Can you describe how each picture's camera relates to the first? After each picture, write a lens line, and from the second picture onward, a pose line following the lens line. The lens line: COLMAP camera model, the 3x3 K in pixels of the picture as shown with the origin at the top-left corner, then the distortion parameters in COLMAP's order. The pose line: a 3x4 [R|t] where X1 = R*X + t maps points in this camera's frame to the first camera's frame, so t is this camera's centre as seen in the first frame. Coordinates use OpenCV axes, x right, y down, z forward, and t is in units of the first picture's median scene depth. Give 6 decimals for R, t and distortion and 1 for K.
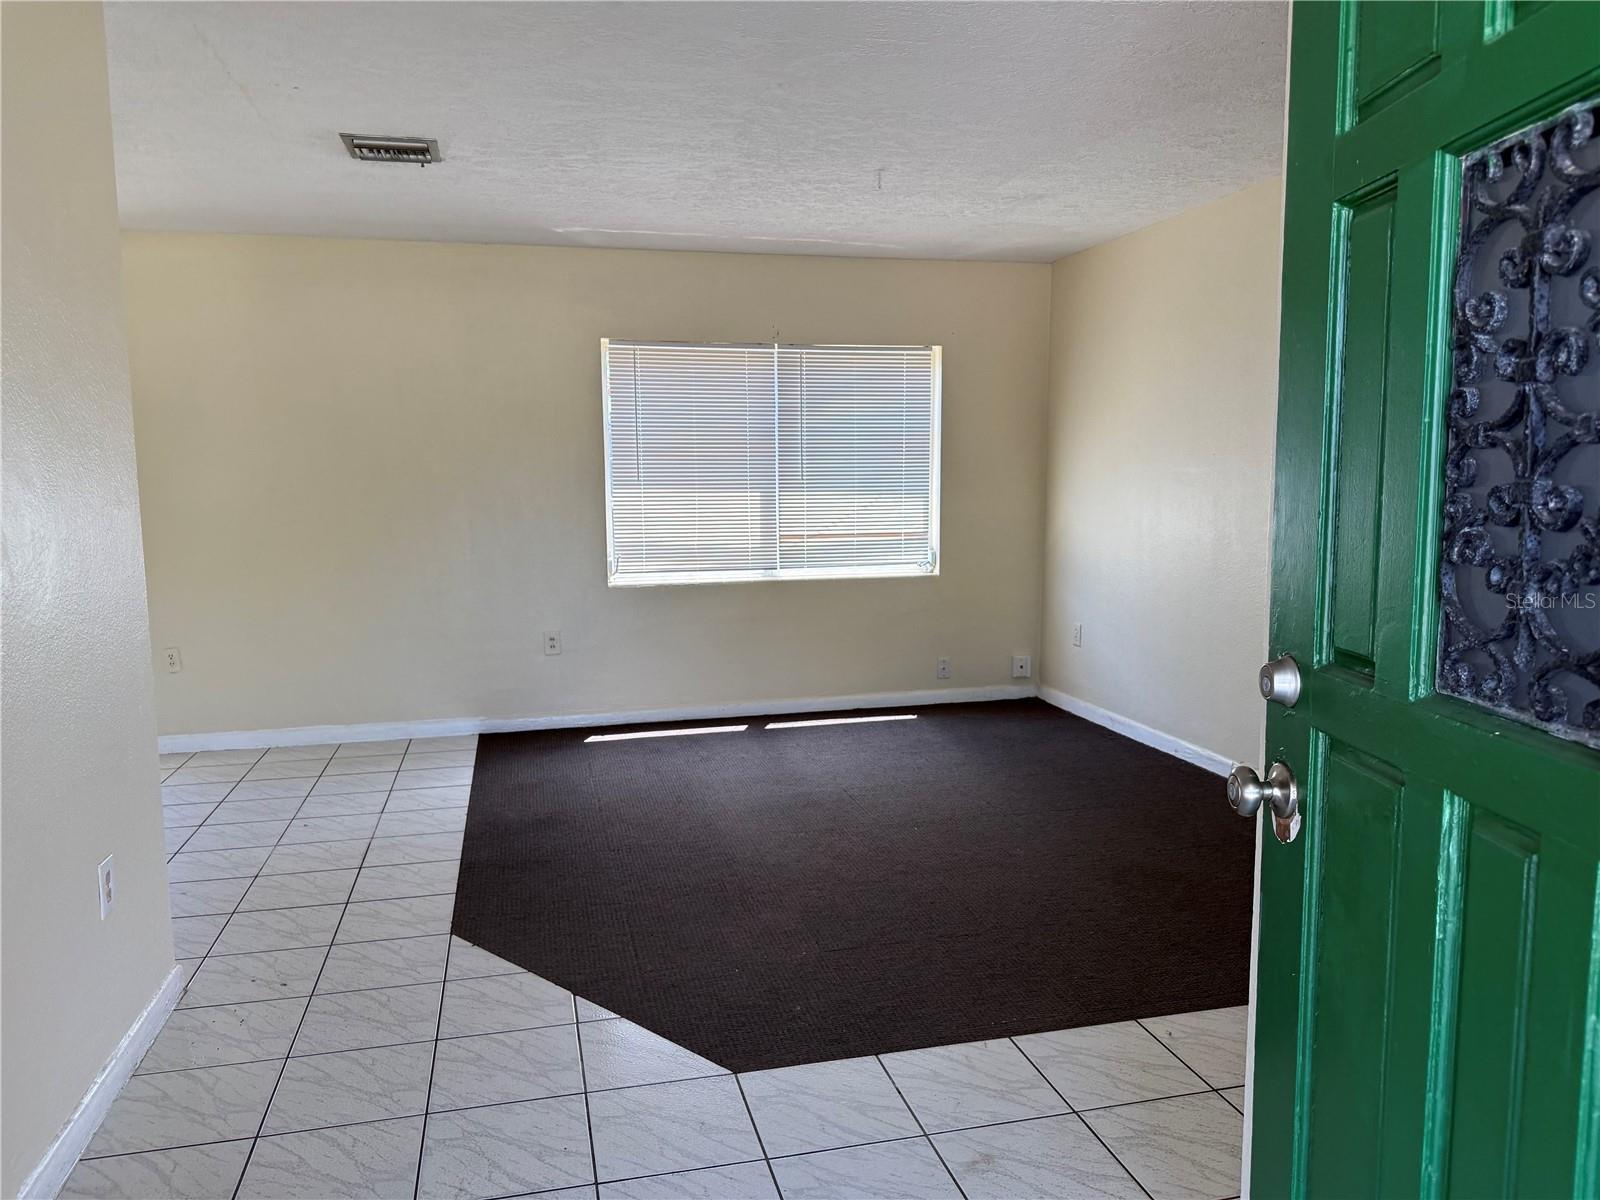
lens RADIAL K [[1135.7, 0, 797.9], [0, 1135.7, 601.8], [0, 0, 1]] dist [0.005440, -0.000529]
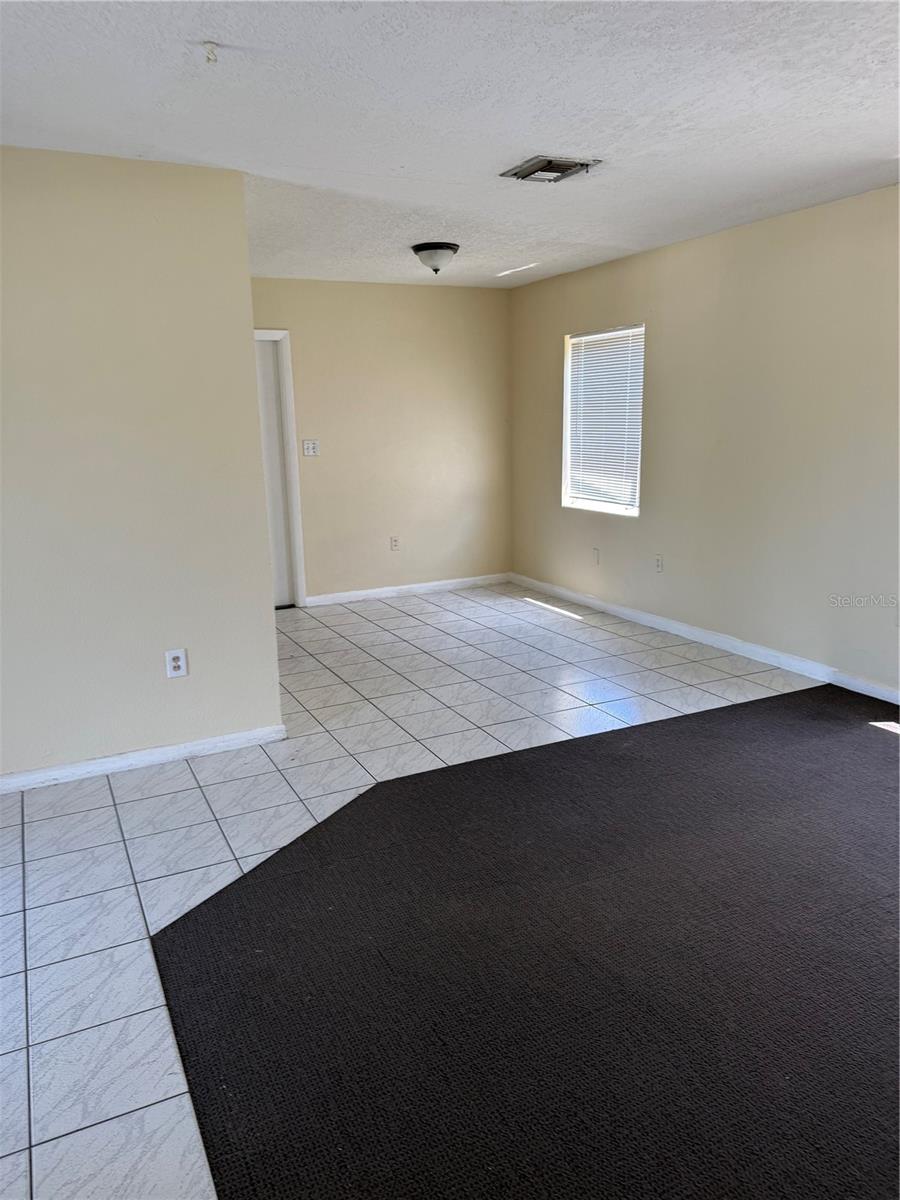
lens RADIAL K [[851.8, 0, 449.0], [0, 851.8, 598.6], [0, 0, 1]] dist [0.005440, -0.000529]
pose [[0.216193, 0.214404, -0.952519, 0.563912], [-0.086559, 0.975958, 0.200034, -0.126549], [0.972506, 0.039203, 0.229554, 0.701416]]
